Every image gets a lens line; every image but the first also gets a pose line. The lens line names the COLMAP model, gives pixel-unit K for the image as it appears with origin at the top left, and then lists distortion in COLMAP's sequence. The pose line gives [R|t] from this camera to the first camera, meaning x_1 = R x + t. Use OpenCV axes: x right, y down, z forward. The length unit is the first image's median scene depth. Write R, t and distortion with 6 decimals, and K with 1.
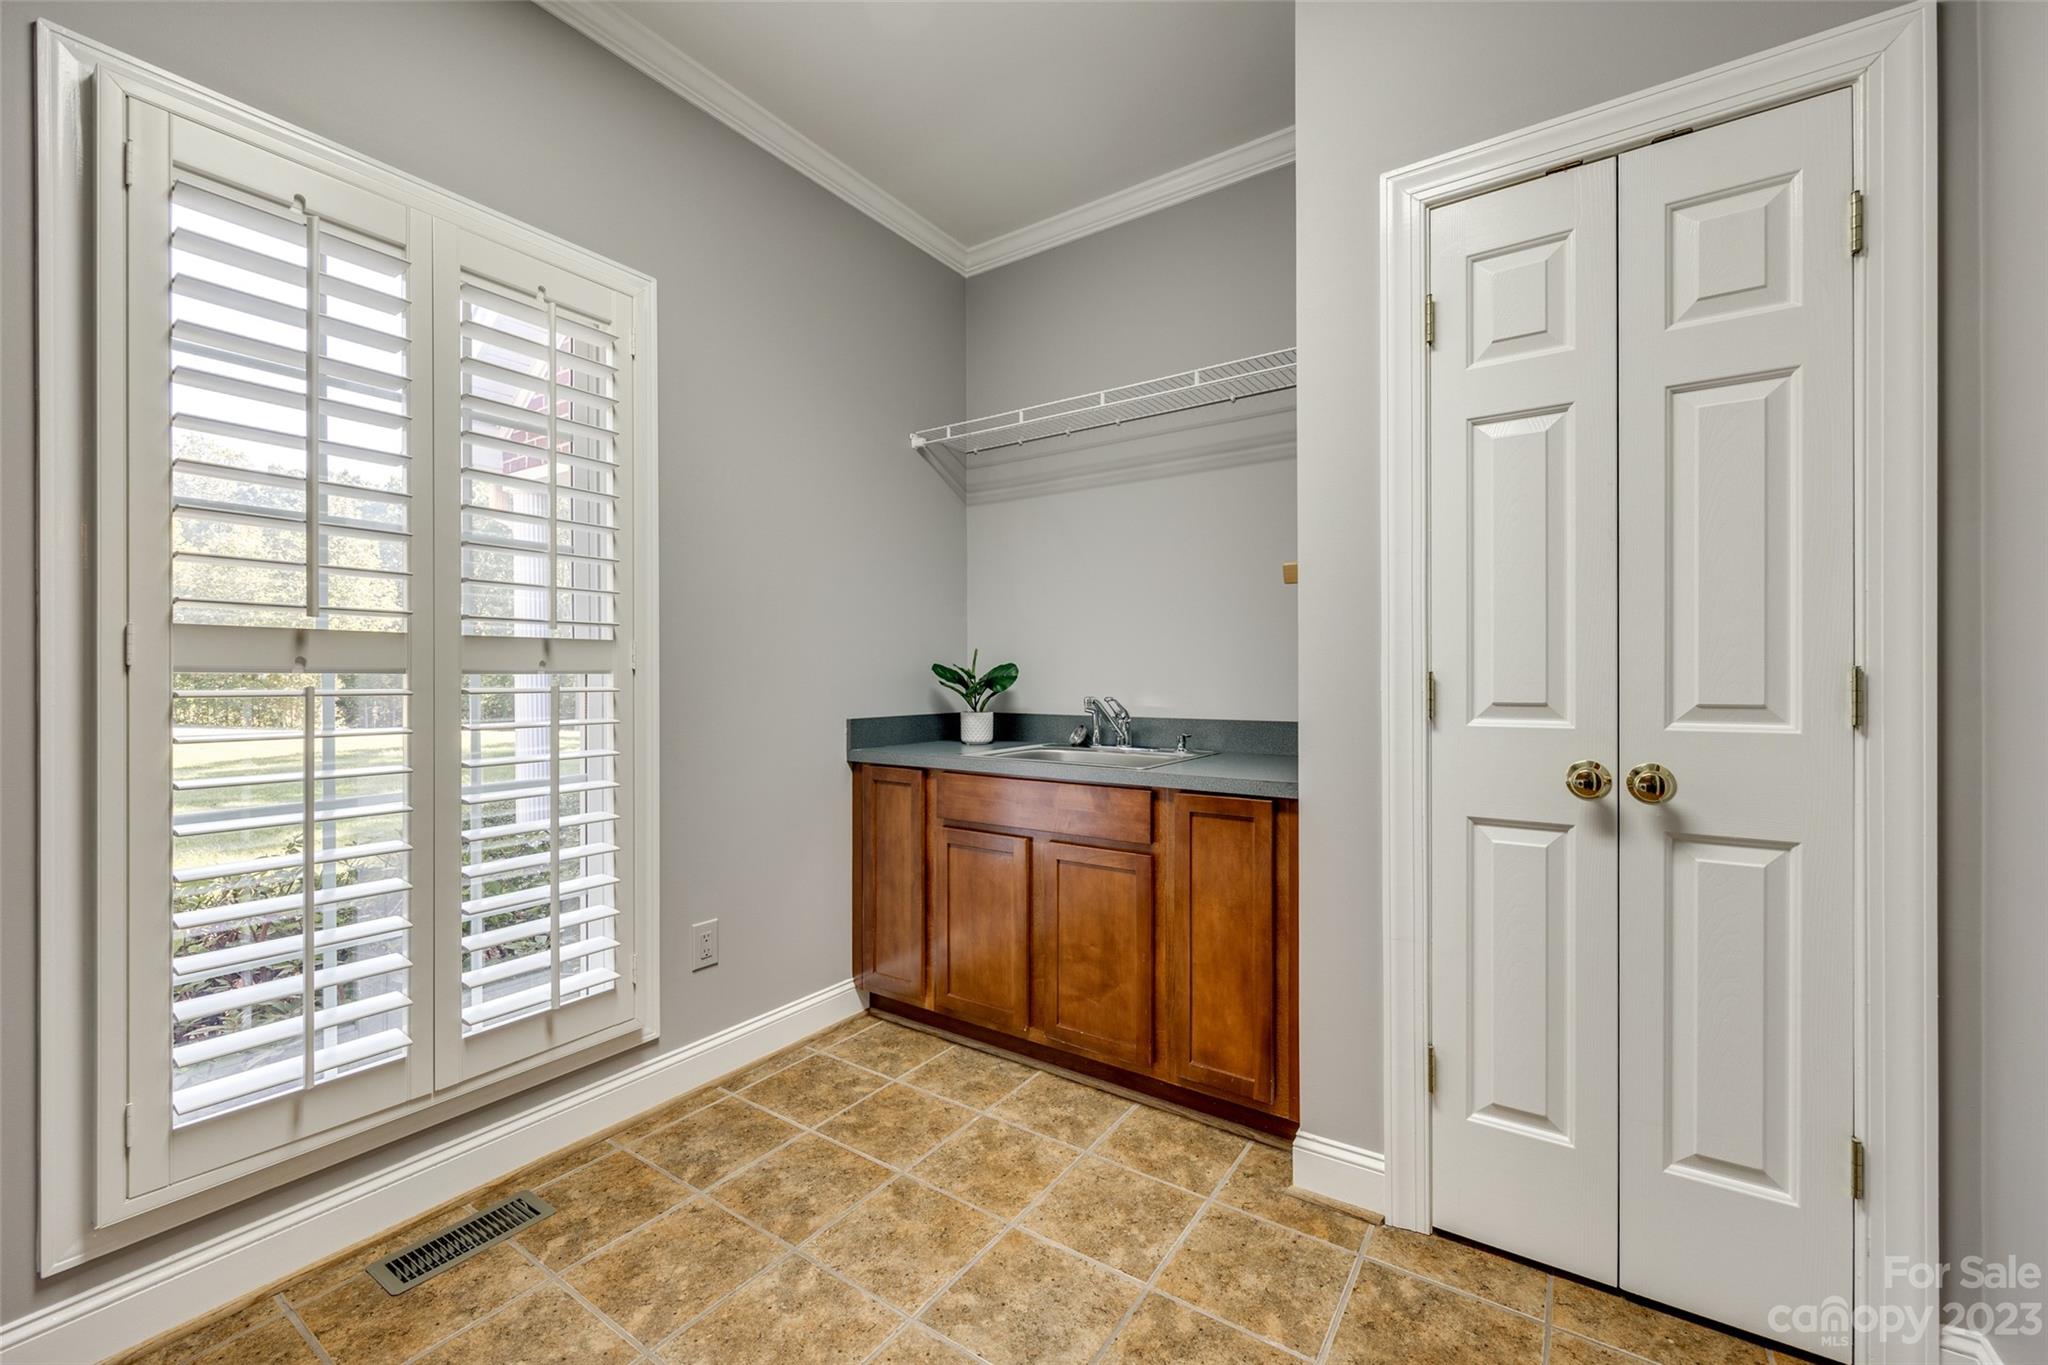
lens RADIAL K [[827.8, 0, 1023.9], [0, 827.8, 672.5], [0, 0, 1]] dist [-0.002643, 0.000112]
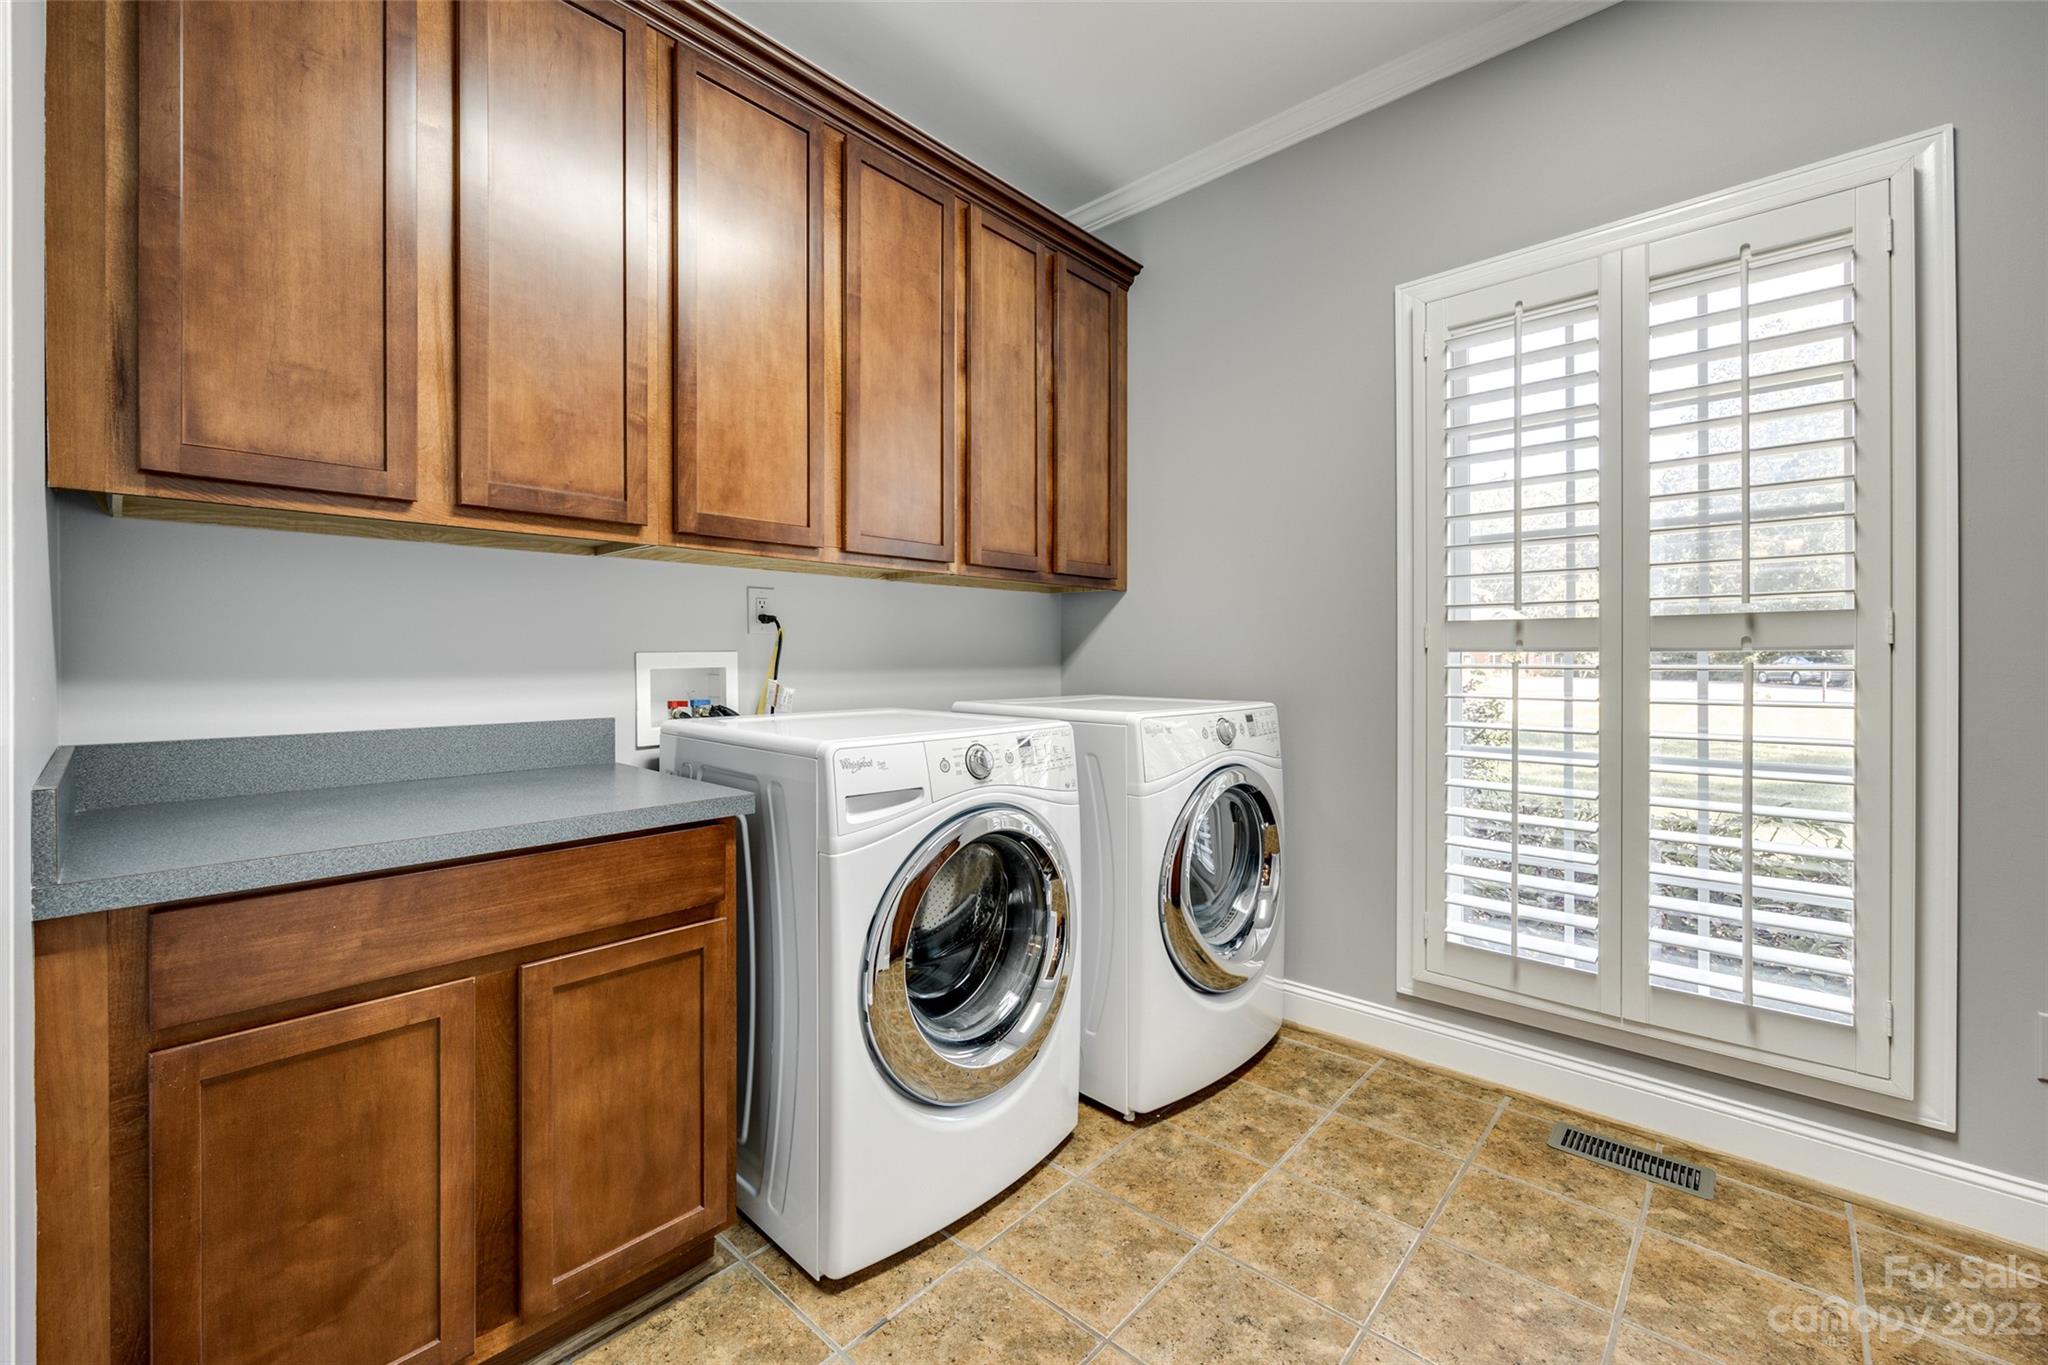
lens RADIAL K [[827.8, 0, 1028.6], [0, 827.8, 671.5], [0, 0, 1]] dist [-0.002643, 0.000112]
pose [[-0.137519, 0.012838, -0.990416, 0.549092], [0.003495, 0.999916, 0.012476, 0.012737], [0.990493, -0.001746, -0.137552, 0.365094]]
